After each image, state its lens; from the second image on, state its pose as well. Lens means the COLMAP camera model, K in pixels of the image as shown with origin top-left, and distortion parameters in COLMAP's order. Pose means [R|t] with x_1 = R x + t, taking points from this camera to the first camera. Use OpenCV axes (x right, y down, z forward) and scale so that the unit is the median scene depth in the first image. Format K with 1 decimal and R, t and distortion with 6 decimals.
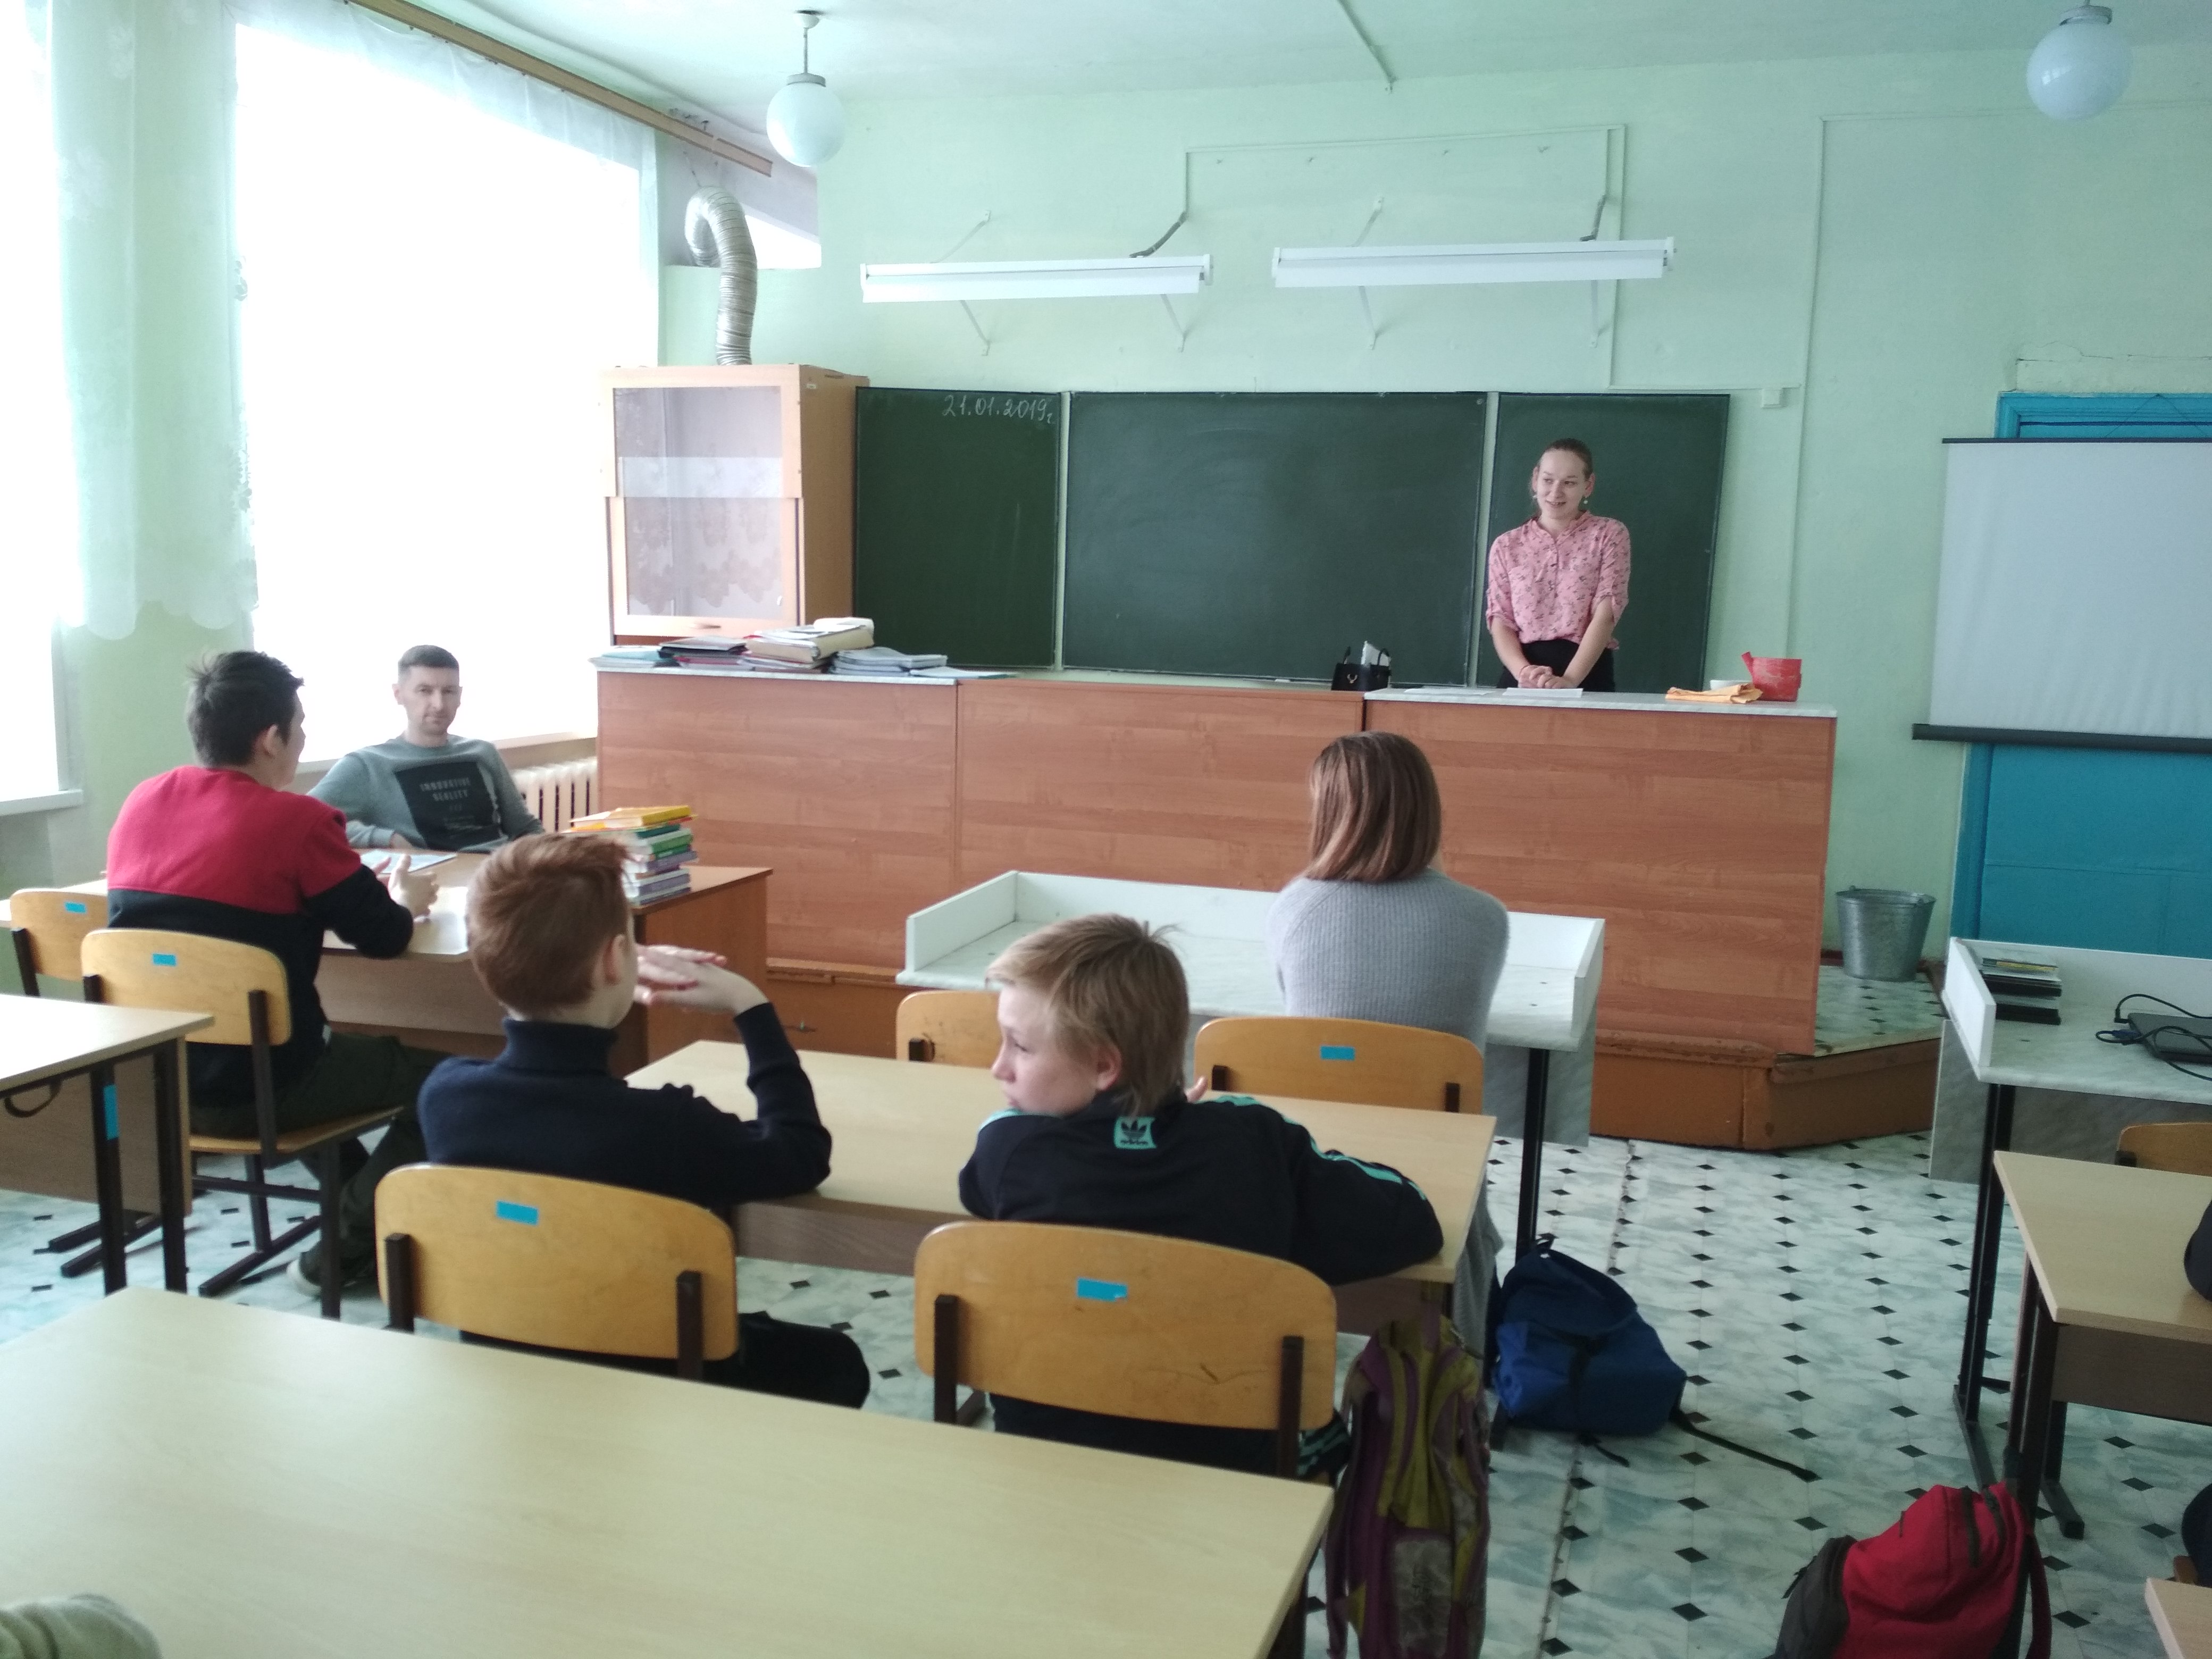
lens RADIAL K [[1990.9, 0, 1106.0], [0, 1990.9, 829.5], [0, 0, 1]] dist [0.144925, -0.340721]
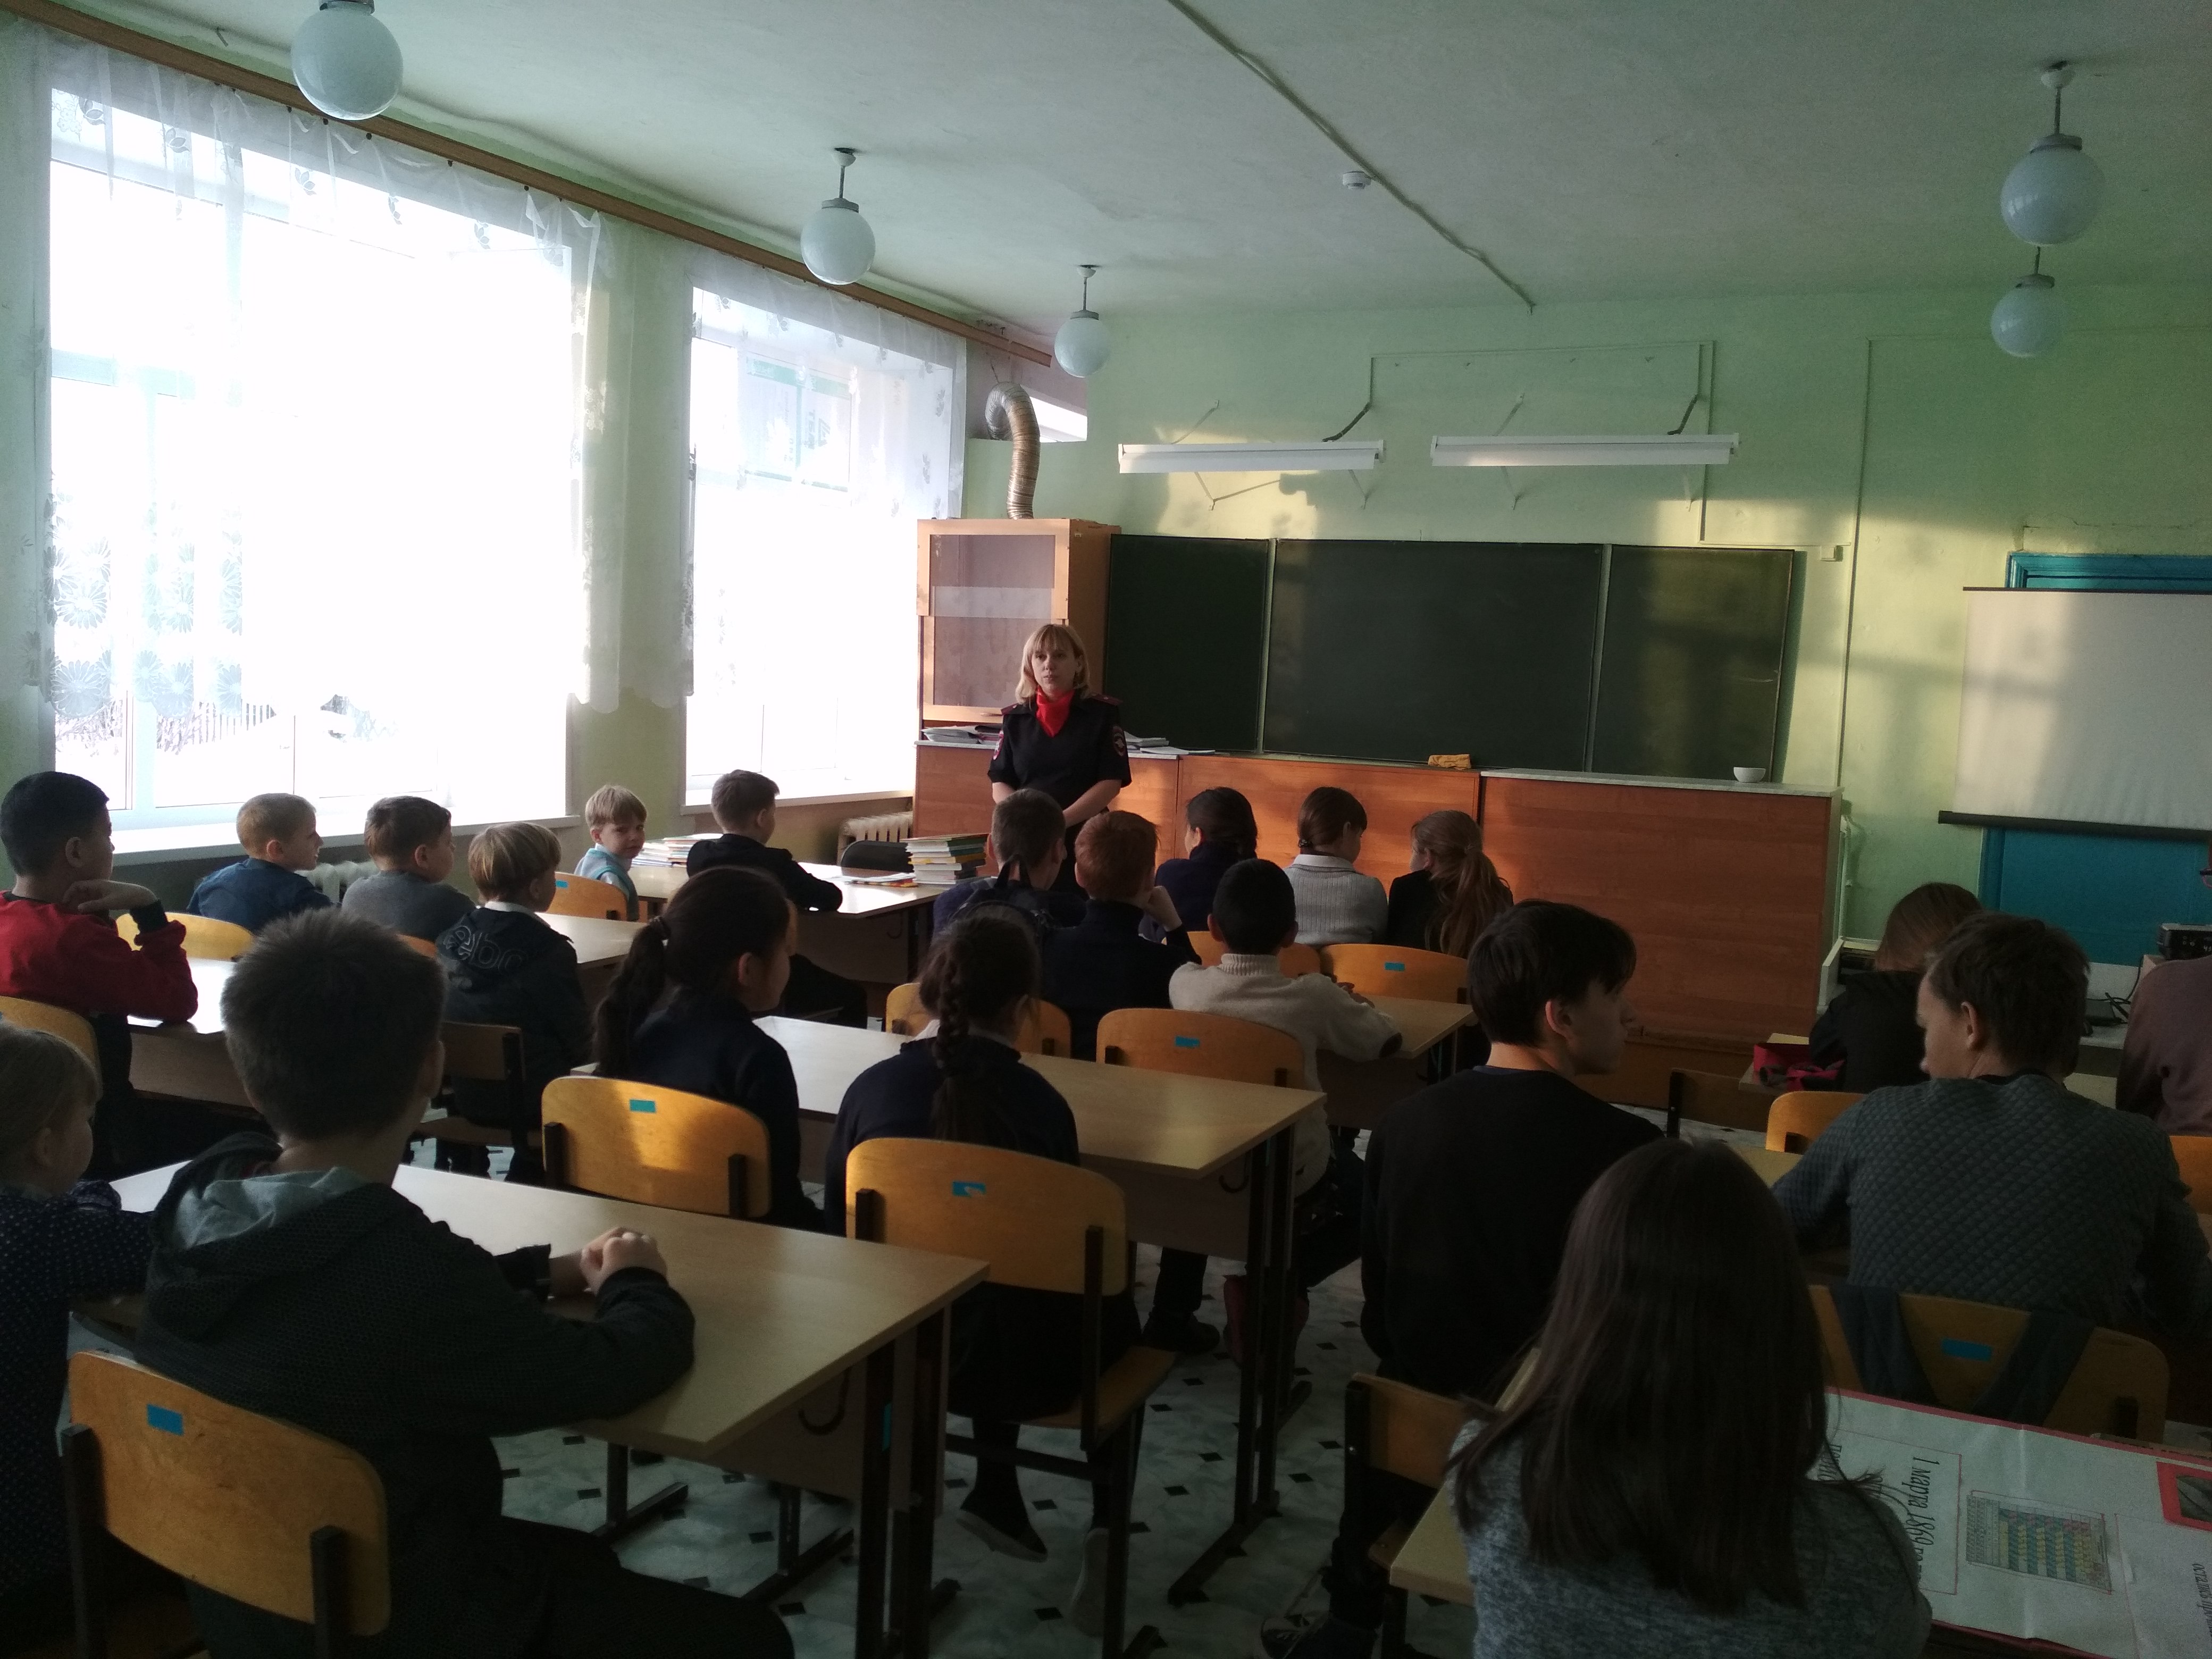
lens RADIAL K [[1955.2, 0, 1106.0], [0, 1955.2, 829.5], [0, 0, 1]] dist [0.090399, -0.180203]
pose [[0.992932, 0.027713, -0.115403, 0.026586], [-0.033517, 0.998253, -0.048659, 0.035864], [0.113853, 0.052183, 0.992126, -0.277436]]
